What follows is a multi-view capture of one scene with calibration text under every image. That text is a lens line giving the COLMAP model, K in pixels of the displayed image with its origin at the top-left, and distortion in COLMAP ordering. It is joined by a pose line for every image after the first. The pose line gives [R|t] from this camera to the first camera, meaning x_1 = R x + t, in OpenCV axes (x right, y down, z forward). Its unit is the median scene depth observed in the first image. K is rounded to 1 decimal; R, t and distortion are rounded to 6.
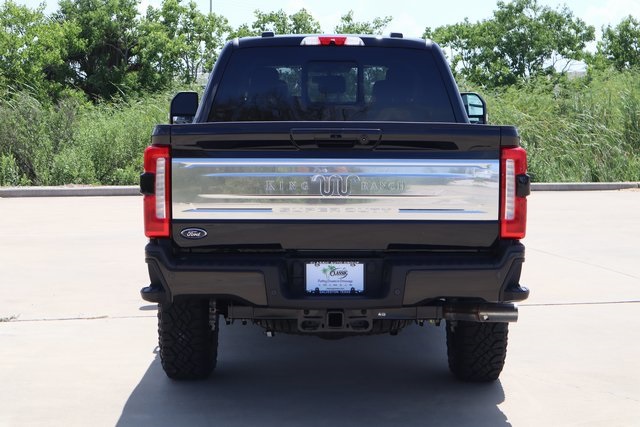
lens RADIAL K [[1181.4, 0, 320.0], [0, 1181.4, 213.5], [0, 0, 1]] dist [-0.060103, 0.171144]
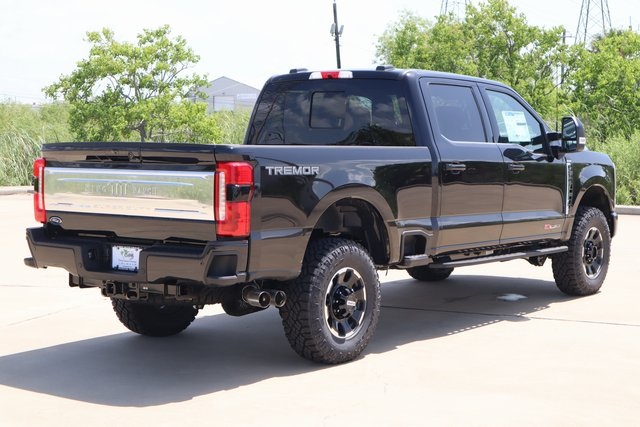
lens RADIAL K [[1173.5, 0, 320.0], [0, 1173.5, 213.5], [0, 0, 1]] dist [0.017915, 0.067690]
pose [[0.798124, 0.038394, -0.601269, 0.984811], [-0.049911, 0.998751, -0.002477, -0.004047], [0.600423, 0.031988, 0.799043, 0.067775]]
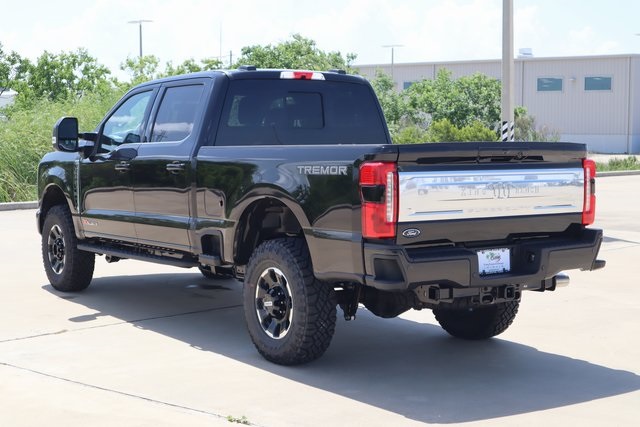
lens RADIAL K [[1063.0, 0, 320.0], [0, 1063.0, 213.5], [0, 0, 1]] dist [-0.005565, 0.026329]
pose [[0.827672, -0.042624, 0.559591, -0.799791], [0.050437, 0.998726, 0.001474, -0.009679], [-0.558941, 0.027004, 0.828768, 0.134868]]
